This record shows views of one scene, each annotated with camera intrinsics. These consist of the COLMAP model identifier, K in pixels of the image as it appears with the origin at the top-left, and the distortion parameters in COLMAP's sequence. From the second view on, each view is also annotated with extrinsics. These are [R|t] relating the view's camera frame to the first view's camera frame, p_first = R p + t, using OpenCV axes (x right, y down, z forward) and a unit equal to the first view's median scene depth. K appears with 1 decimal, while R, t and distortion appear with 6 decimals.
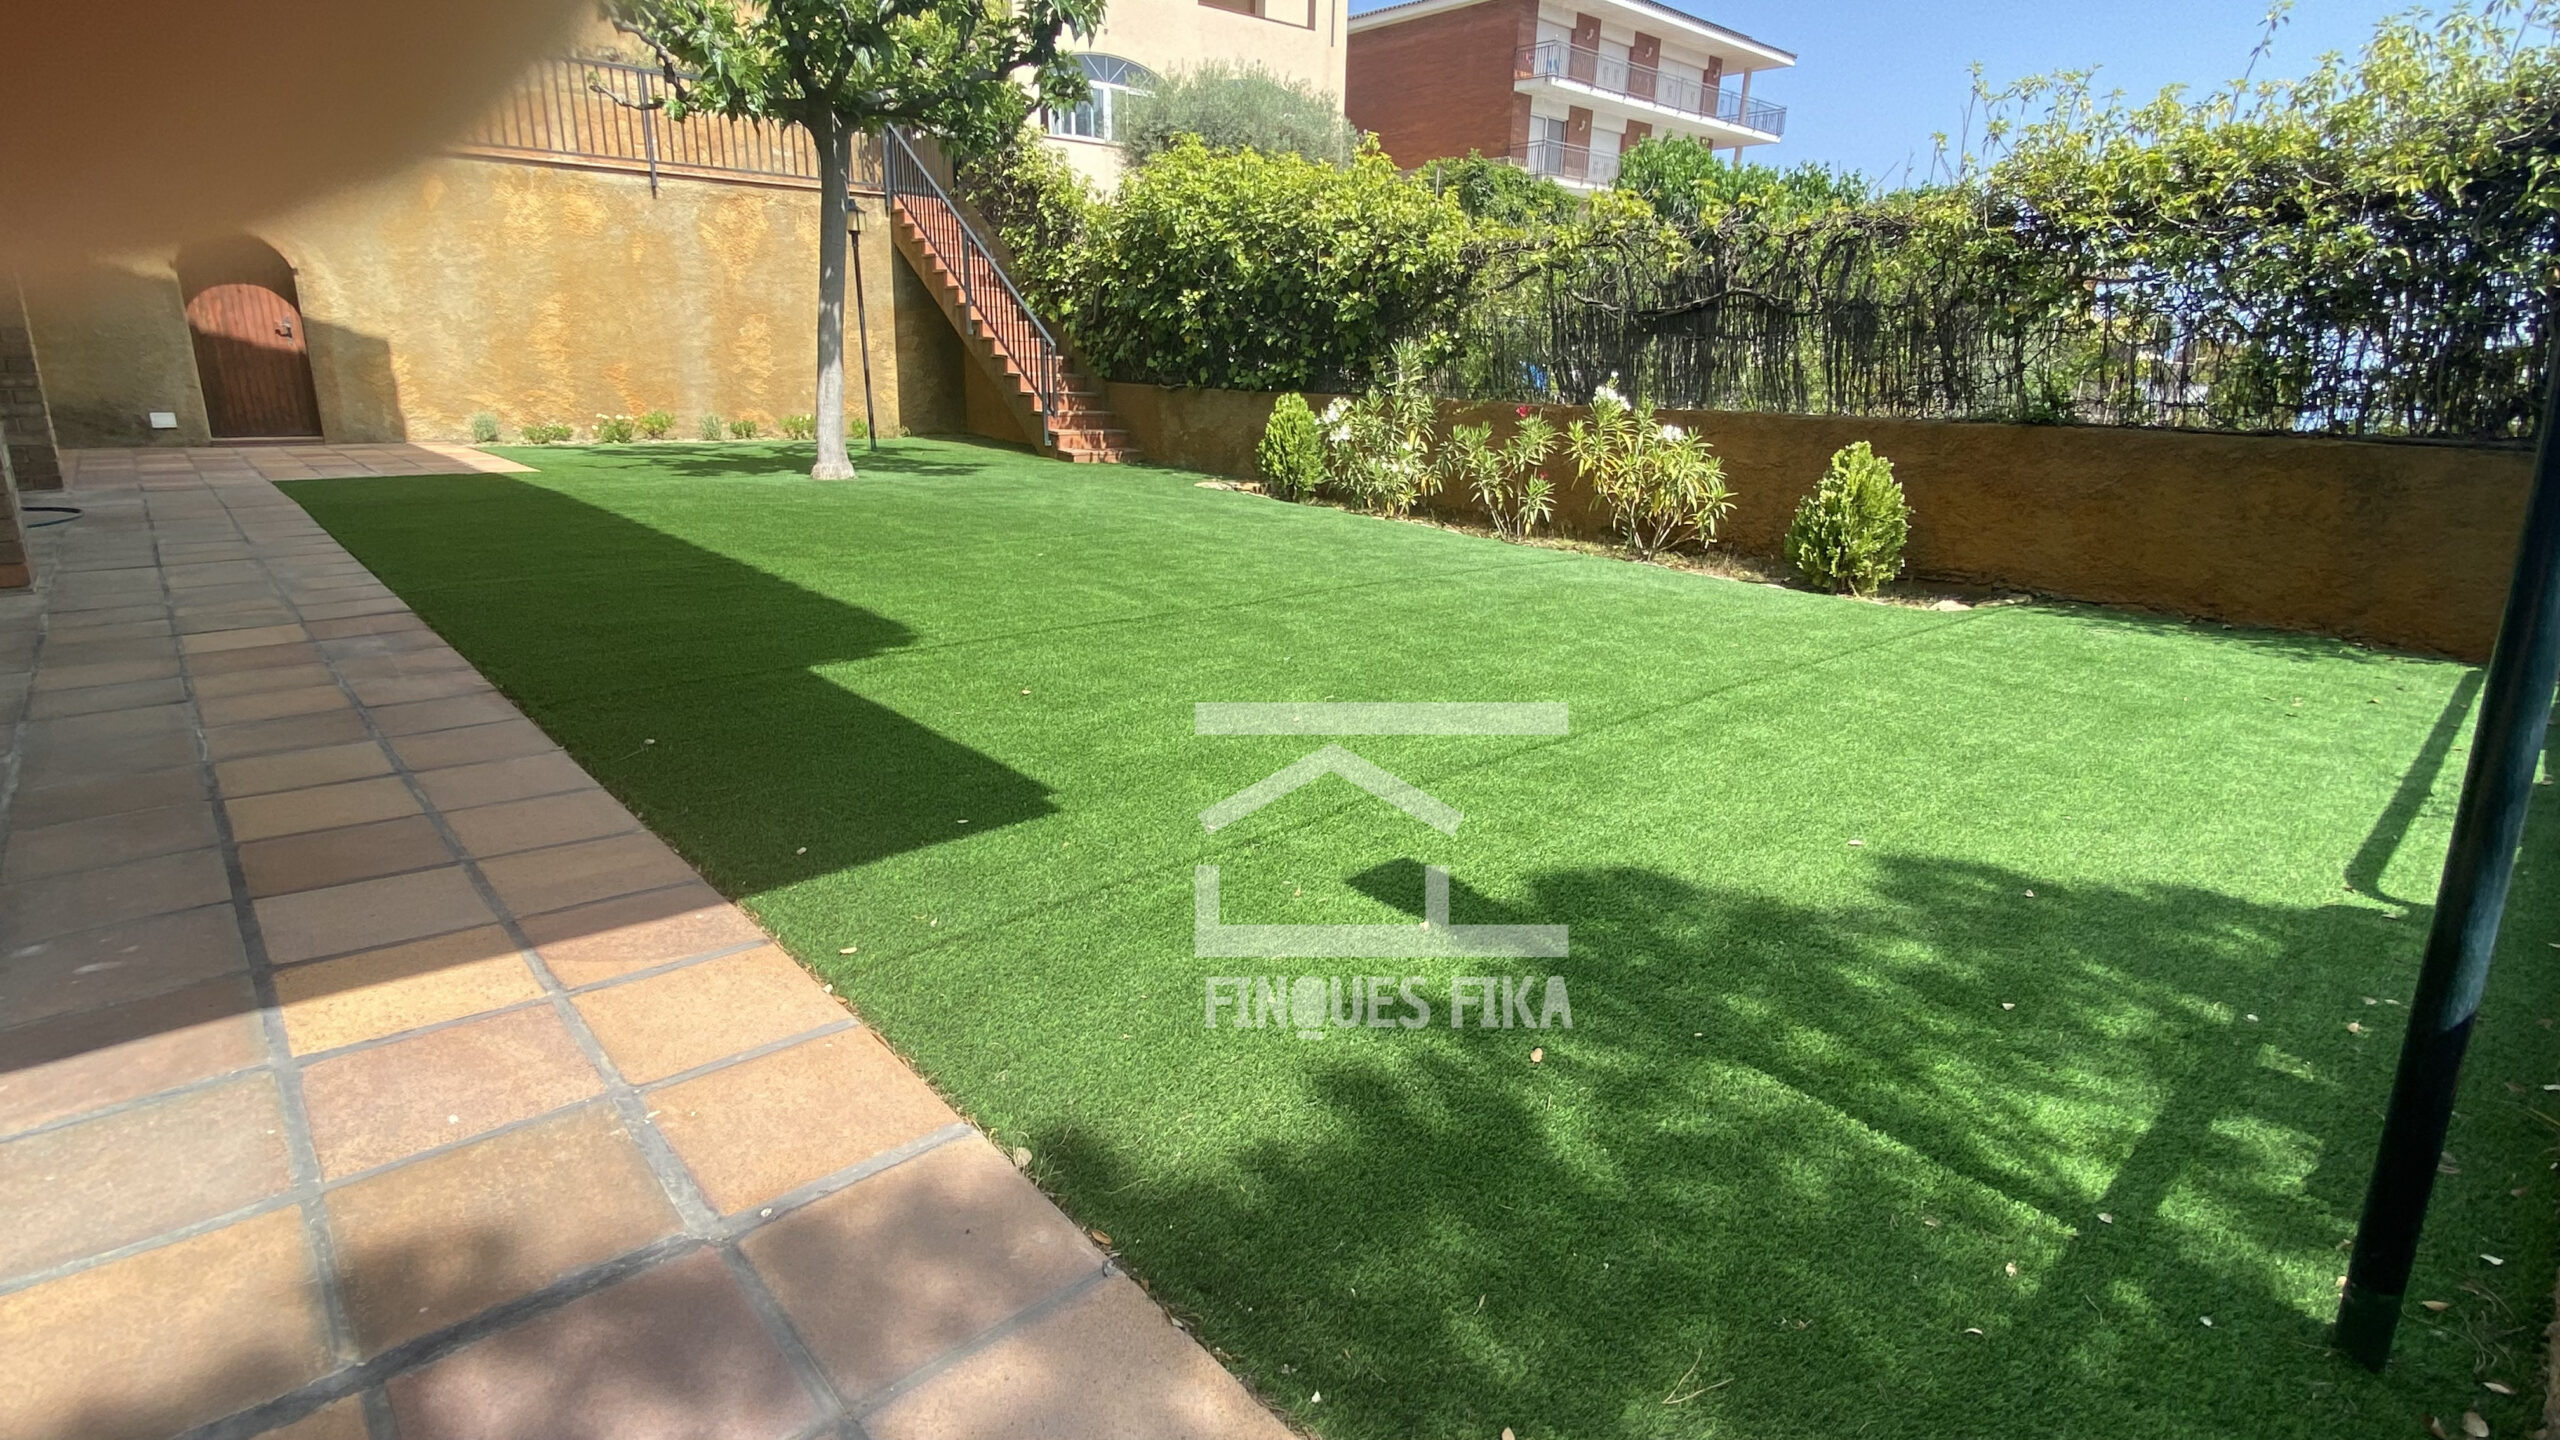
lens RADIAL K [[1213.4, 0, 1257.4], [0, 1213.4, 733.8], [0, 0, 1]] dist [0.016853, -0.019014]
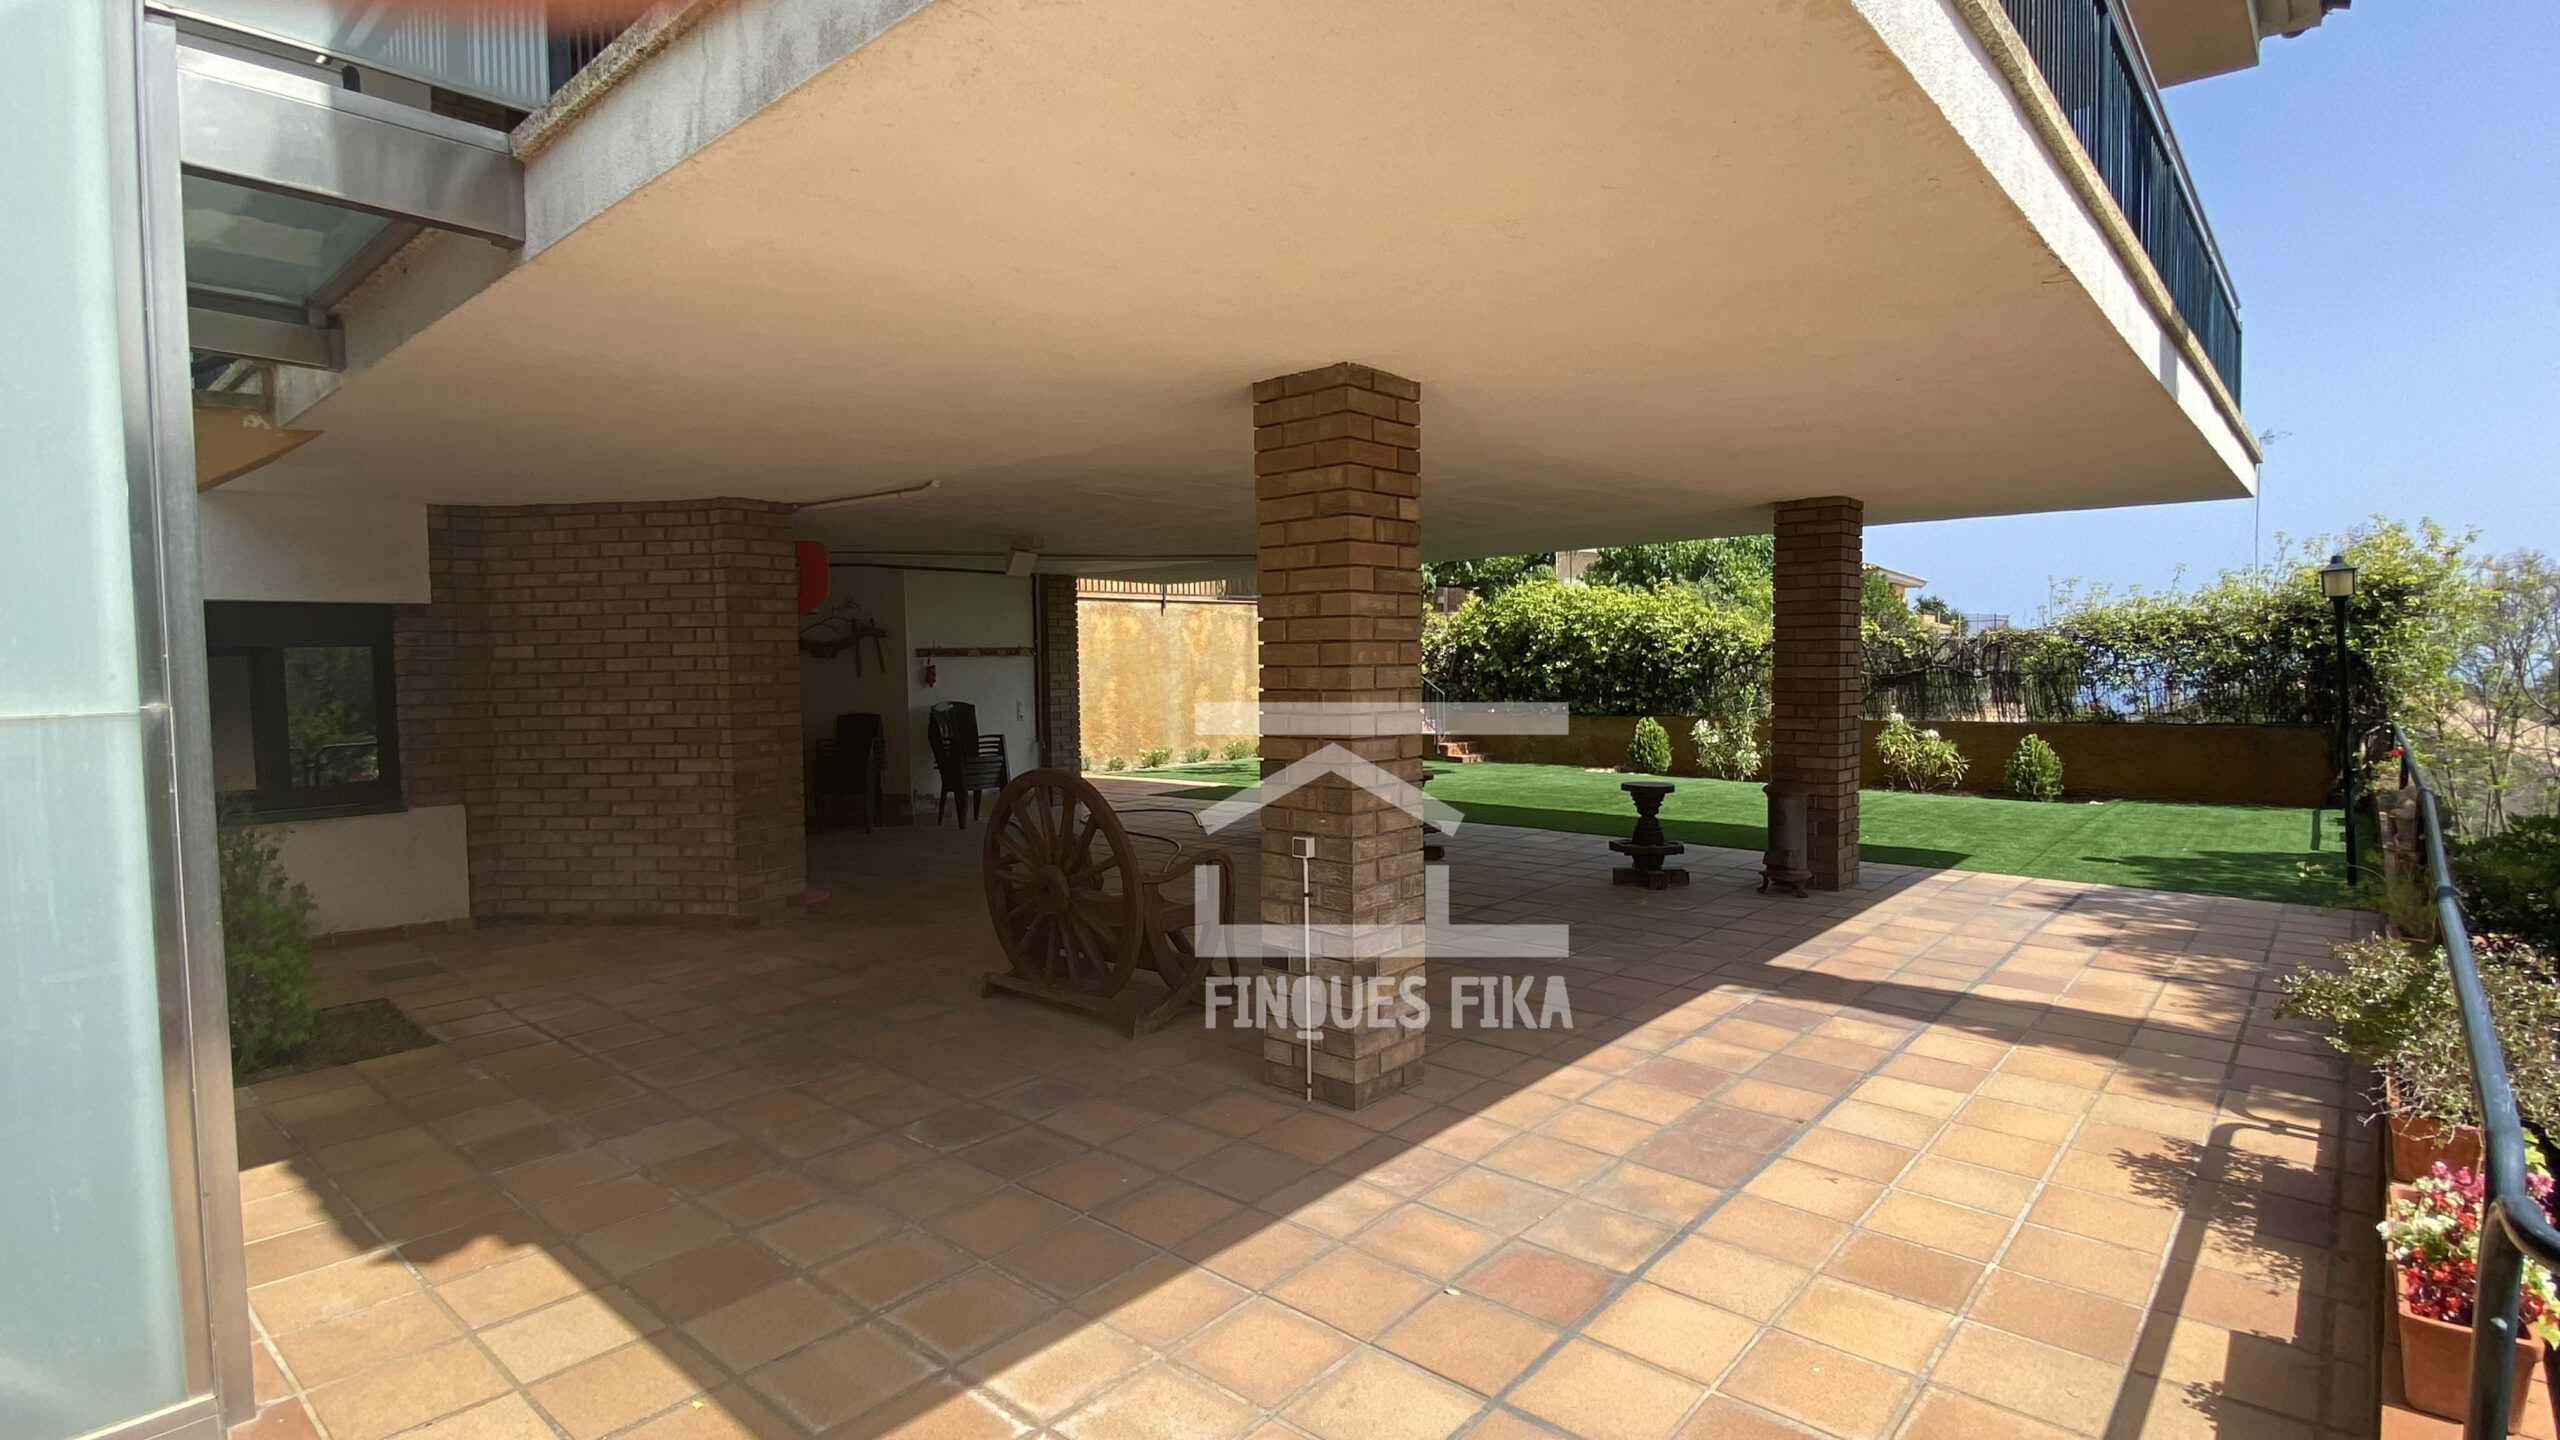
lens RADIAL K [[1213.4, 0, 1233.1], [0, 1213.4, 710.0], [0, 0, 1]] dist [0.016853, -0.019014]
pose [[0.990122, -0.050098, 0.130953, -0.667386], [0.081451, 0.965744, -0.246384, 0.079292], [-0.114124, 0.254617, 0.960284, -0.528630]]
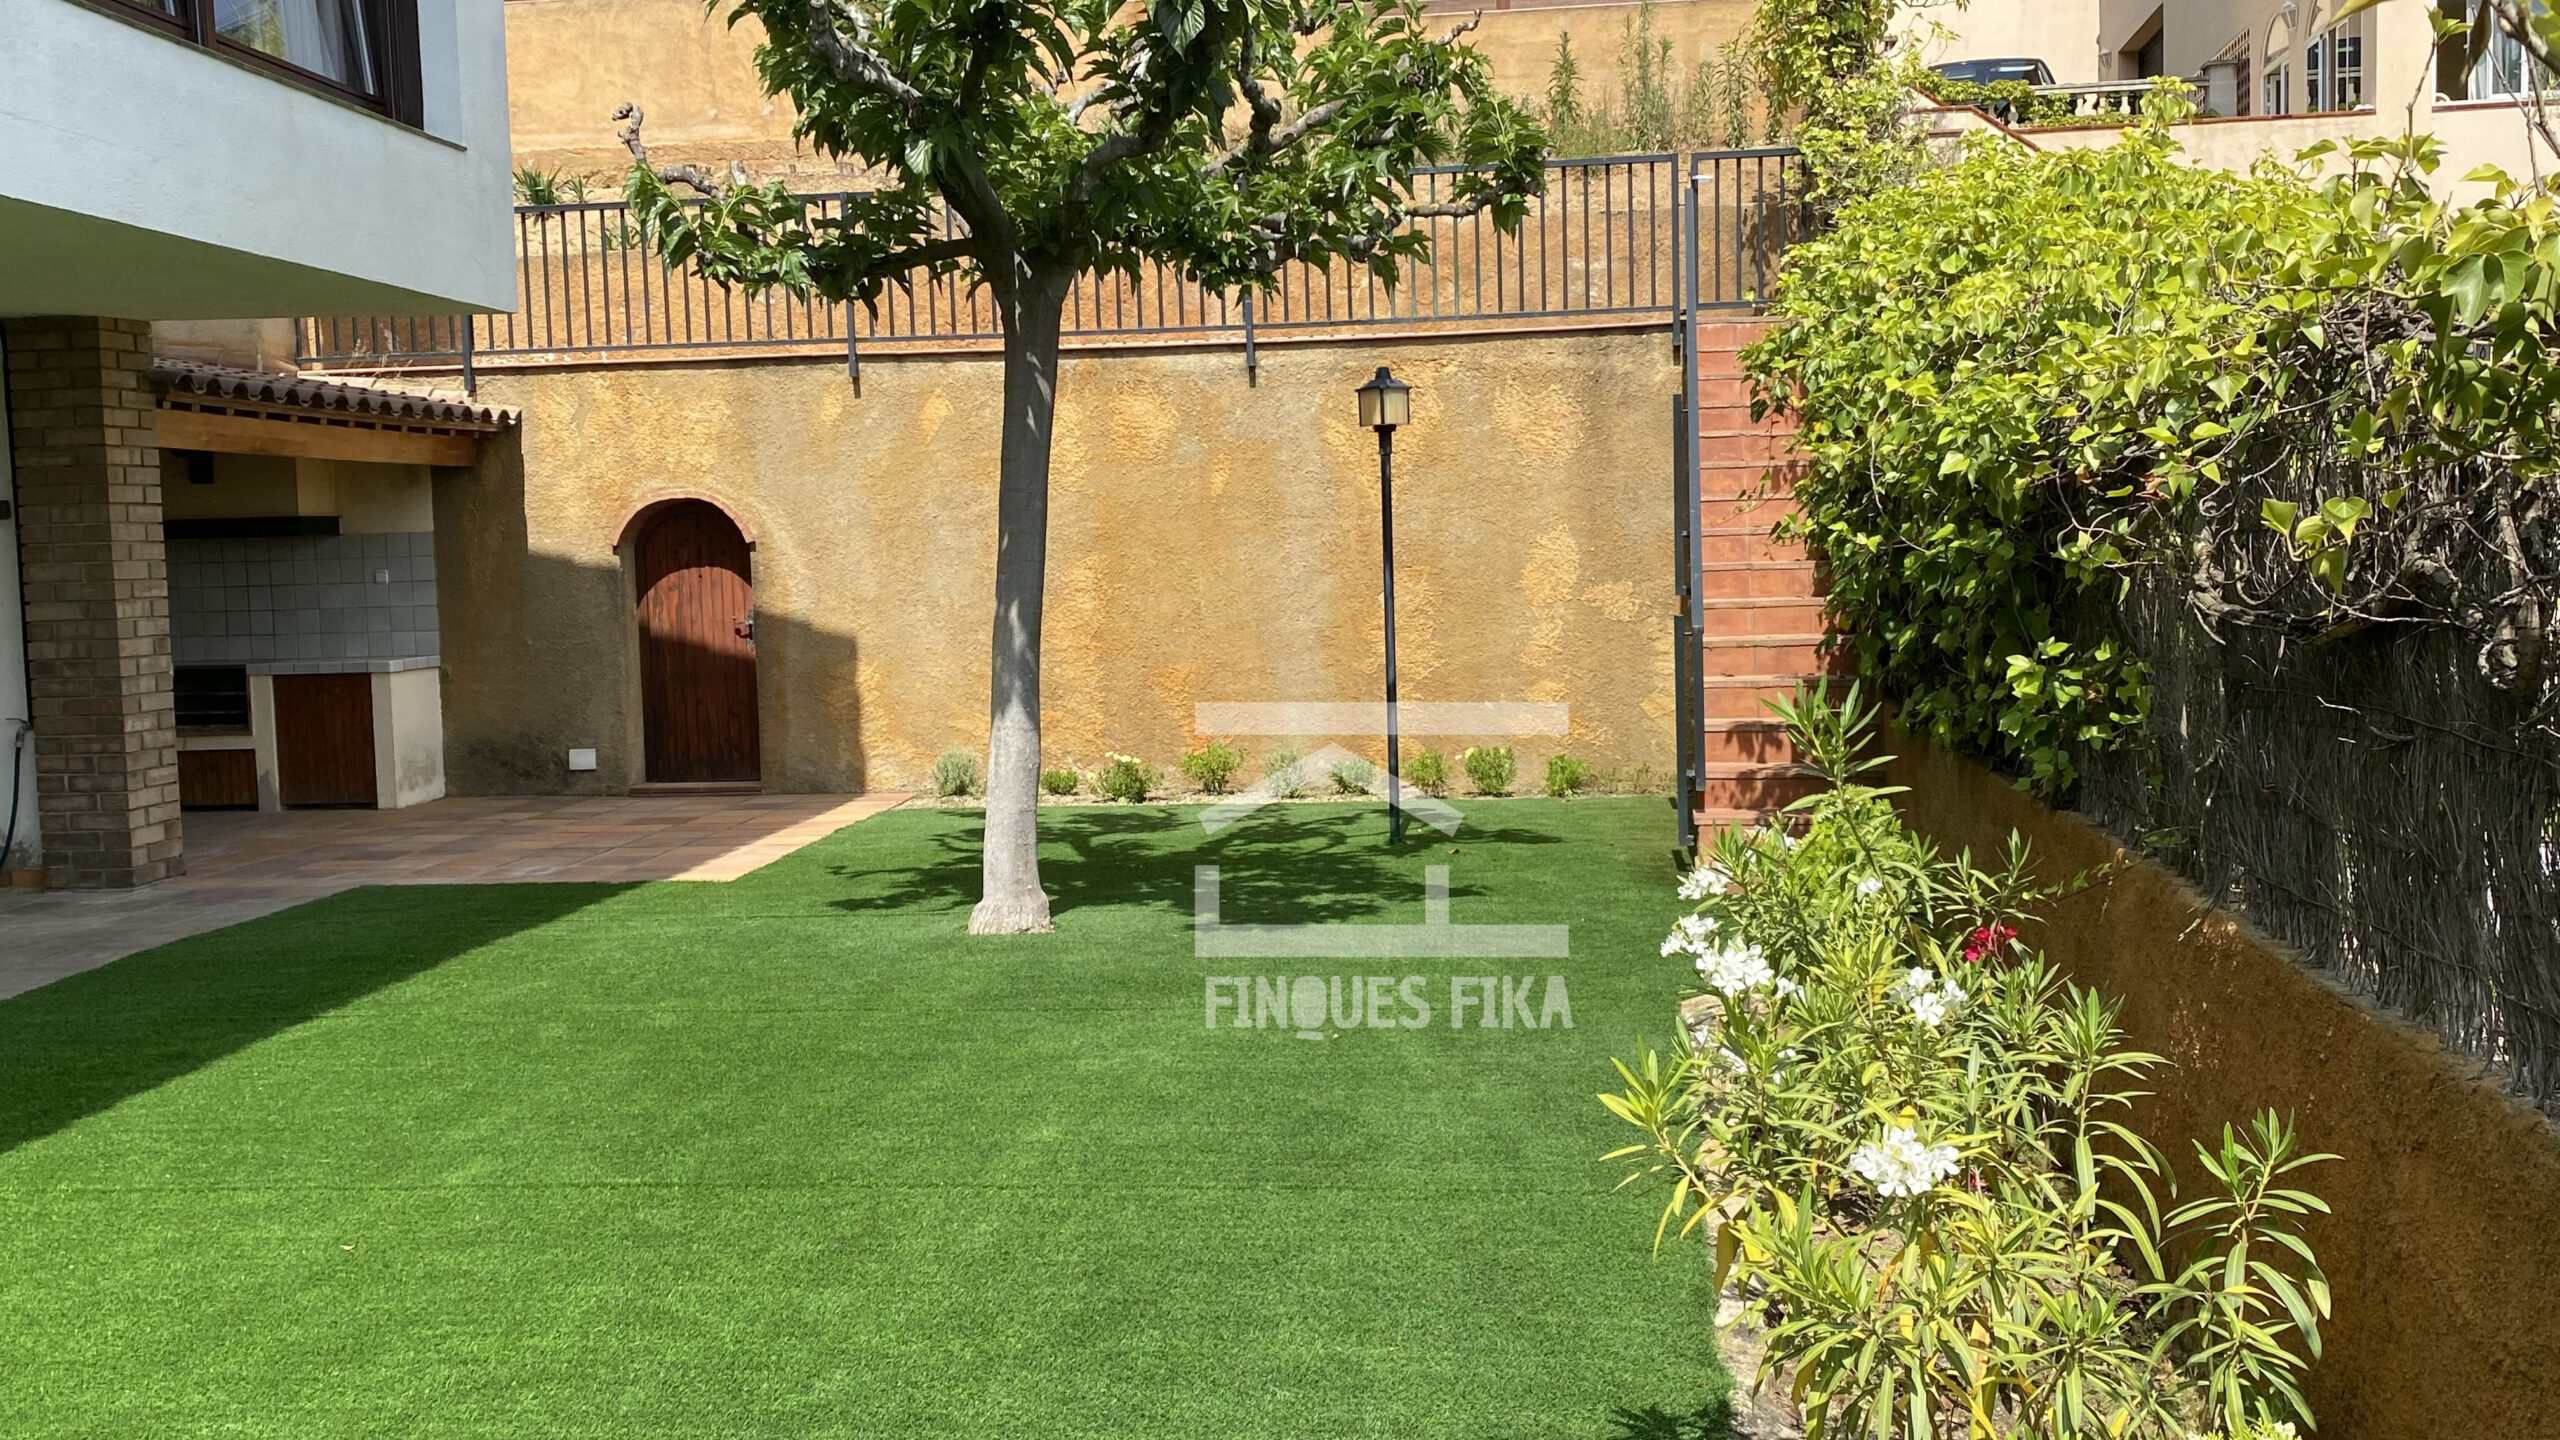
lens RADIAL K [[2420.0, 0, 1291.1], [0, 2420.0, 730.2], [0, 0, 1]] dist [0.068346, 0.000000]
pose [[0.709021, 0.014750, -0.705033, 0.353234], [-0.168608, 0.974329, -0.149177, -0.123409], [0.684734, 0.224644, 0.693307, 0.277354]]
